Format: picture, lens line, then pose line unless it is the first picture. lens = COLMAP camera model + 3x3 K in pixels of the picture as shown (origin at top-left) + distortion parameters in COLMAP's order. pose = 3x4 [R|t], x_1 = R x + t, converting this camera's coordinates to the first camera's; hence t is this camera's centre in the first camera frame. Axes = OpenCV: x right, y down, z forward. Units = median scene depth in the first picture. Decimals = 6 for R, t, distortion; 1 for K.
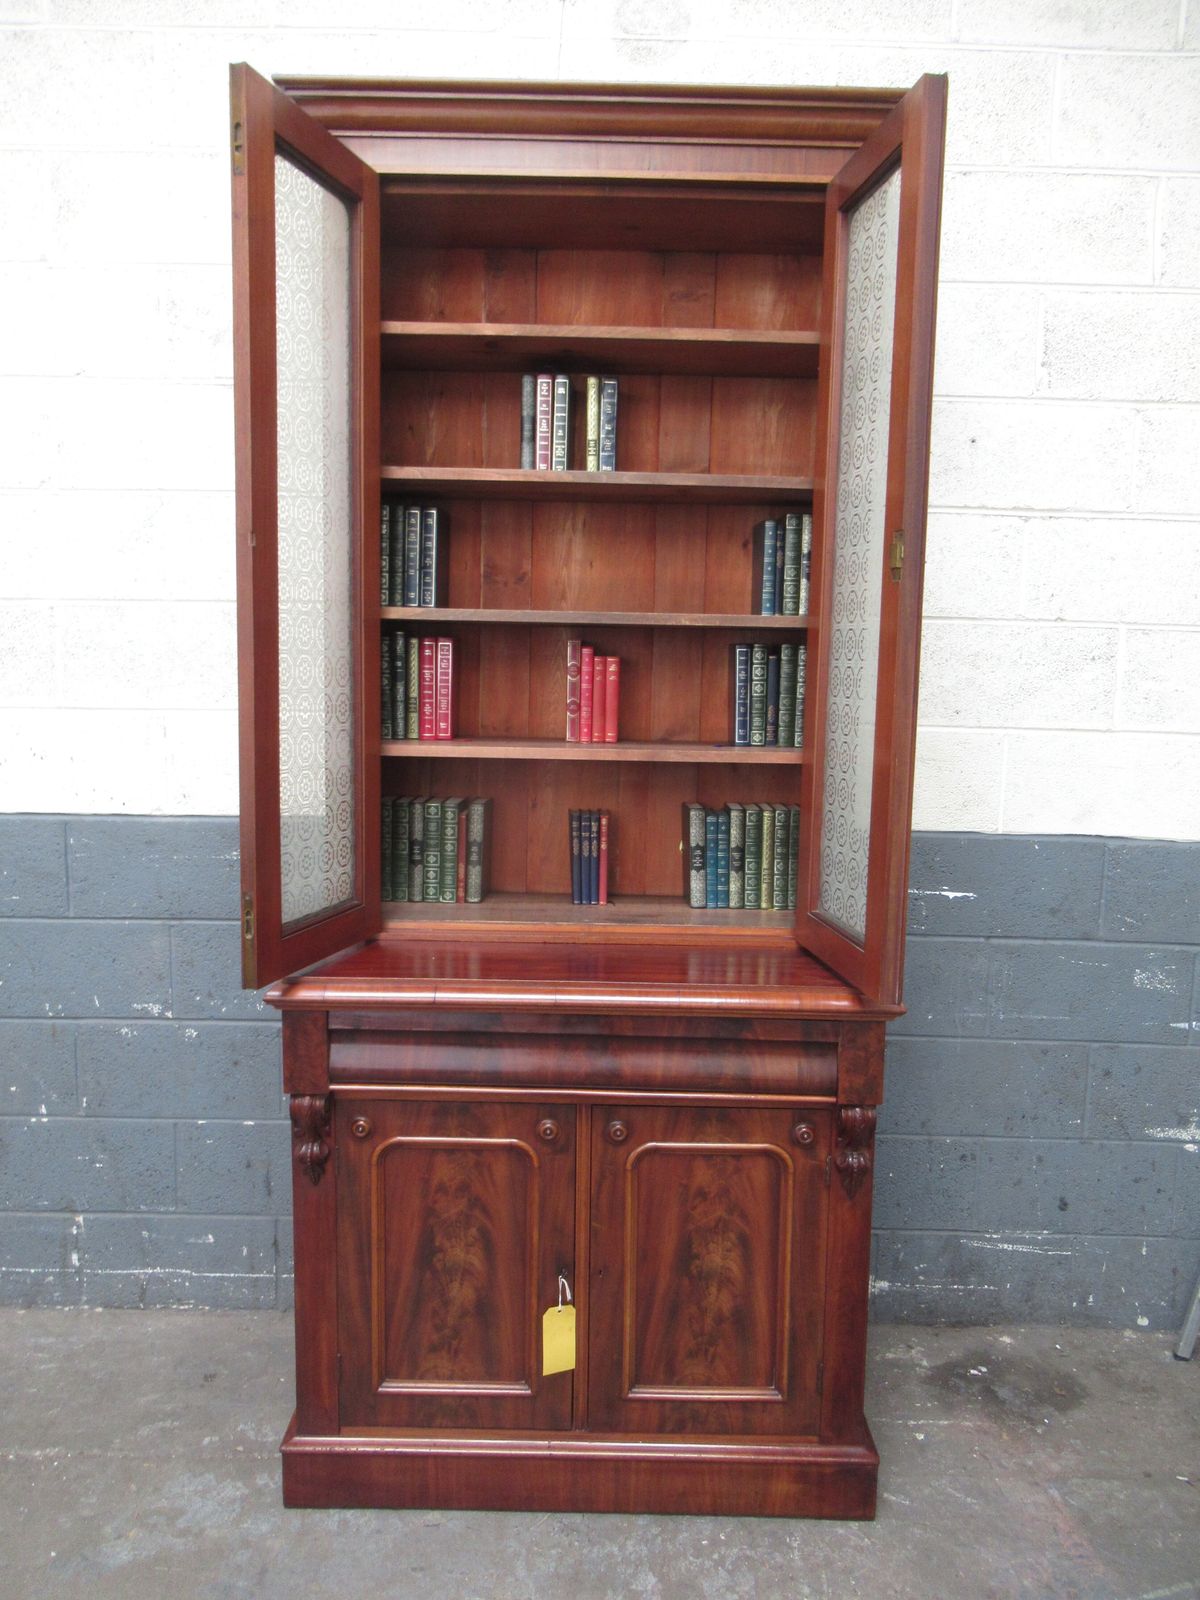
lens RADIAL K [[1203.3, 0, 589.7], [0, 1203.3, 769.8], [0, 0, 1]] dist [-0.013031, 0.011385]
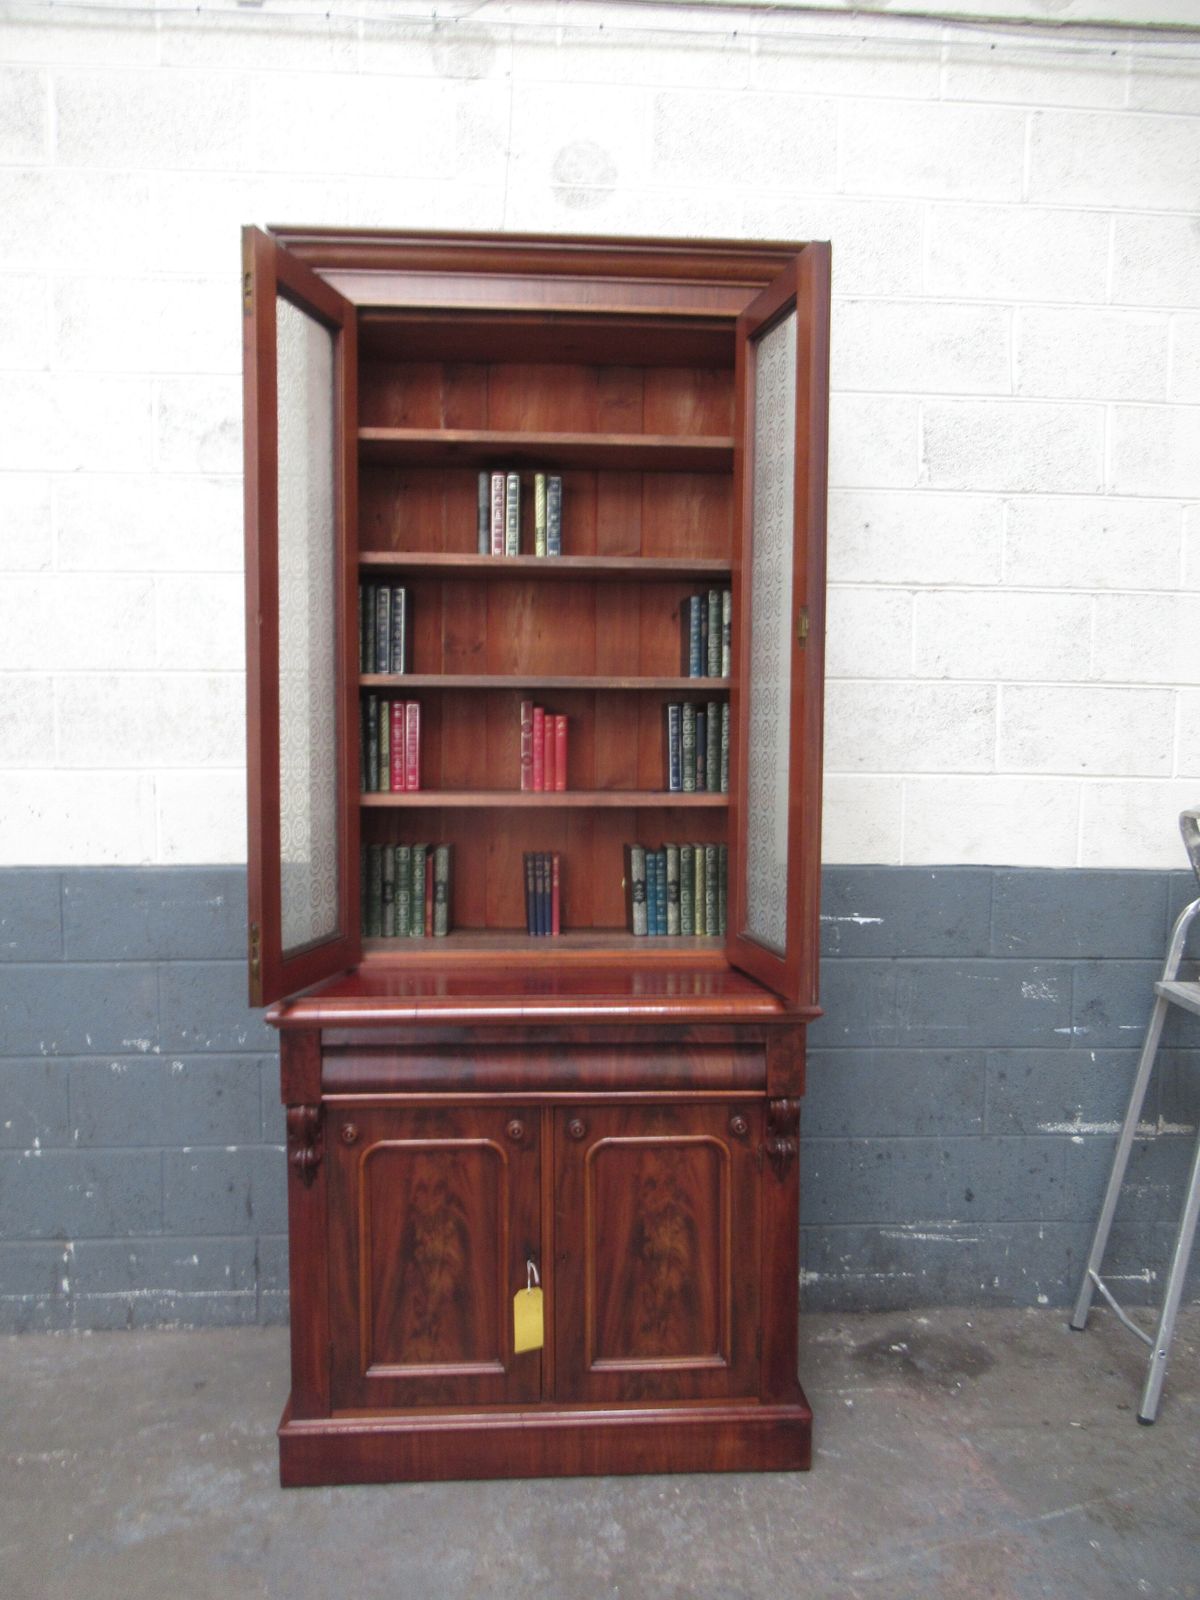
lens RADIAL K [[1203.3, 0, 590.9], [0, 1203.3, 765.4], [0, 0, 1]] dist [-0.013031, 0.011385]
pose [[0.997786, -0.016713, 0.064378, -0.027797], [0.020292, 0.998260, -0.055359, 0.017547], [-0.063341, 0.056543, 0.996389, -0.138490]]
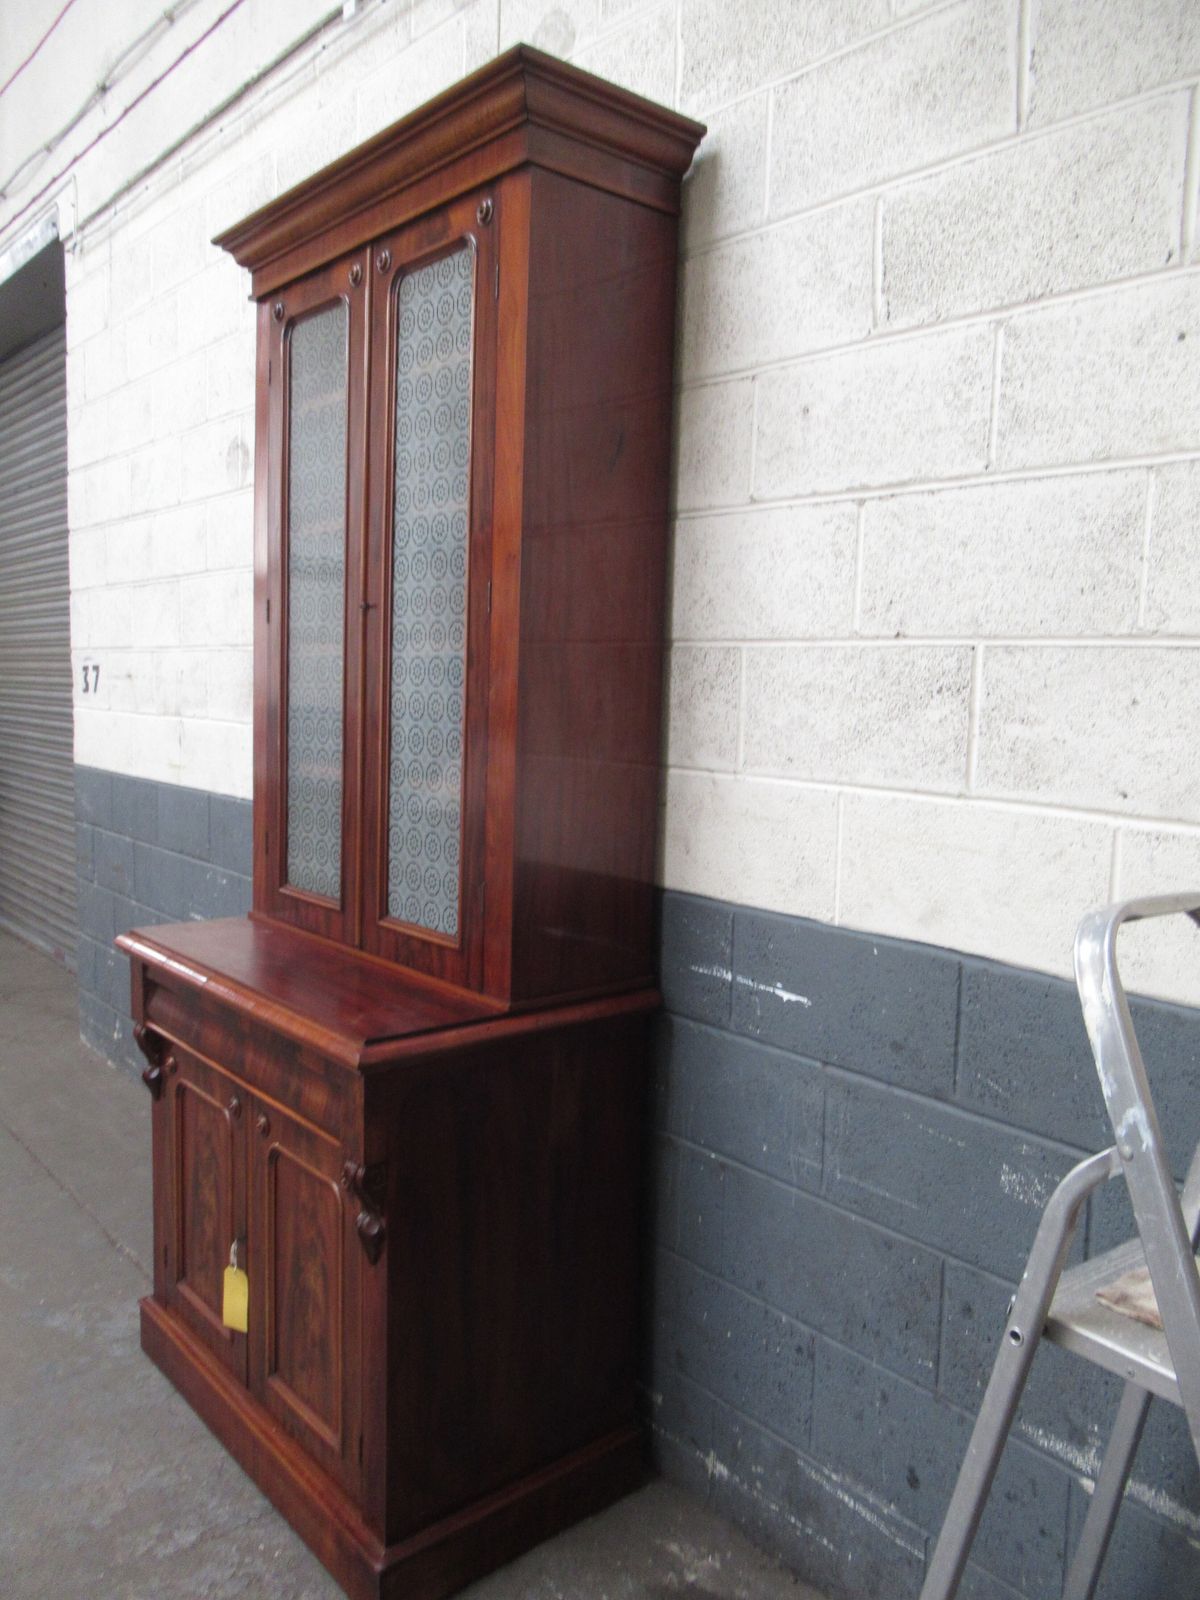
lens RADIAL K [[1203.3, 0, 585.3], [0, 1203.3, 774.1], [0, 0, 1]] dist [-0.013031, 0.011385]
pose [[0.650509, 0.050038, -0.757848, 0.895048], [-0.086675, 0.996199, -0.008623, -0.022817], [0.754537, 0.071296, 0.652374, 0.436424]]
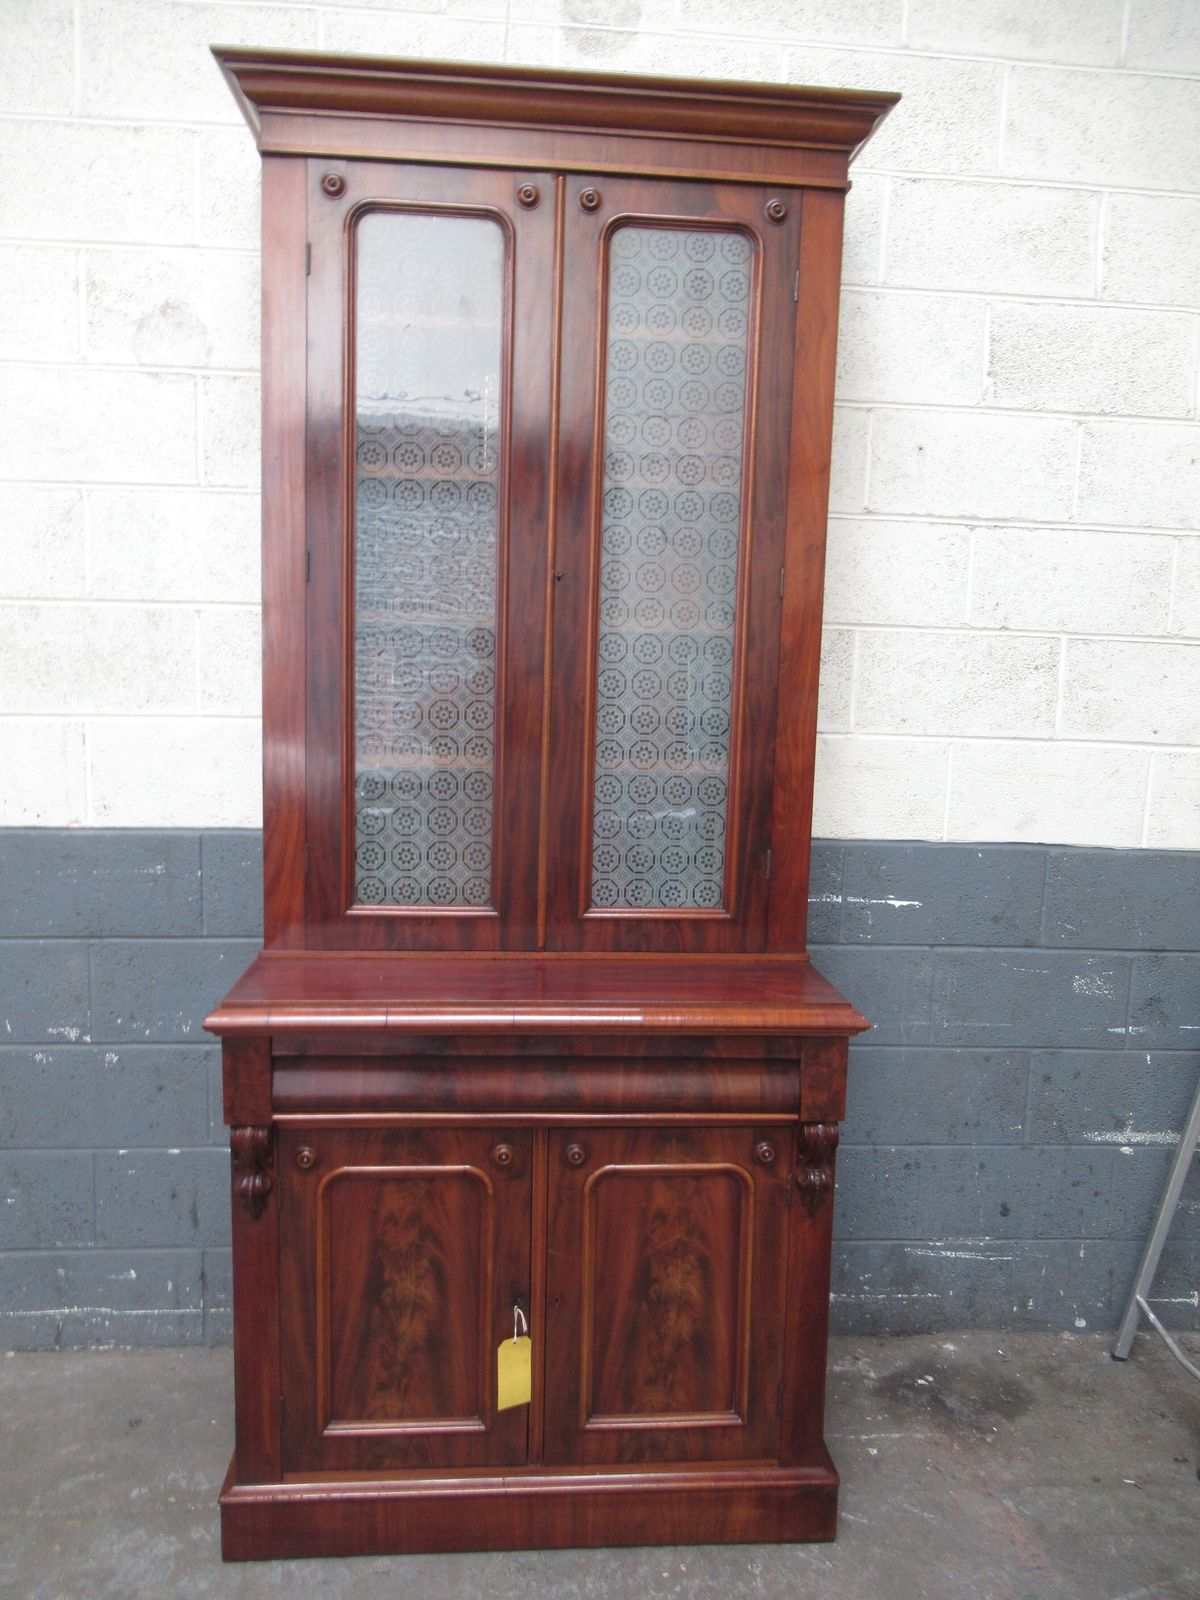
lens RADIAL K [[1203.3, 0, 592.0], [0, 1203.3, 770.9], [0, 0, 1]] dist [-0.013031, 0.011385]
pose [[0.996470, -0.000599, 0.083942, -0.039456], [0.000538, 1.000000, 0.000754, -0.007931], [-0.083942, -0.000706, 0.996470, 0.031078]]
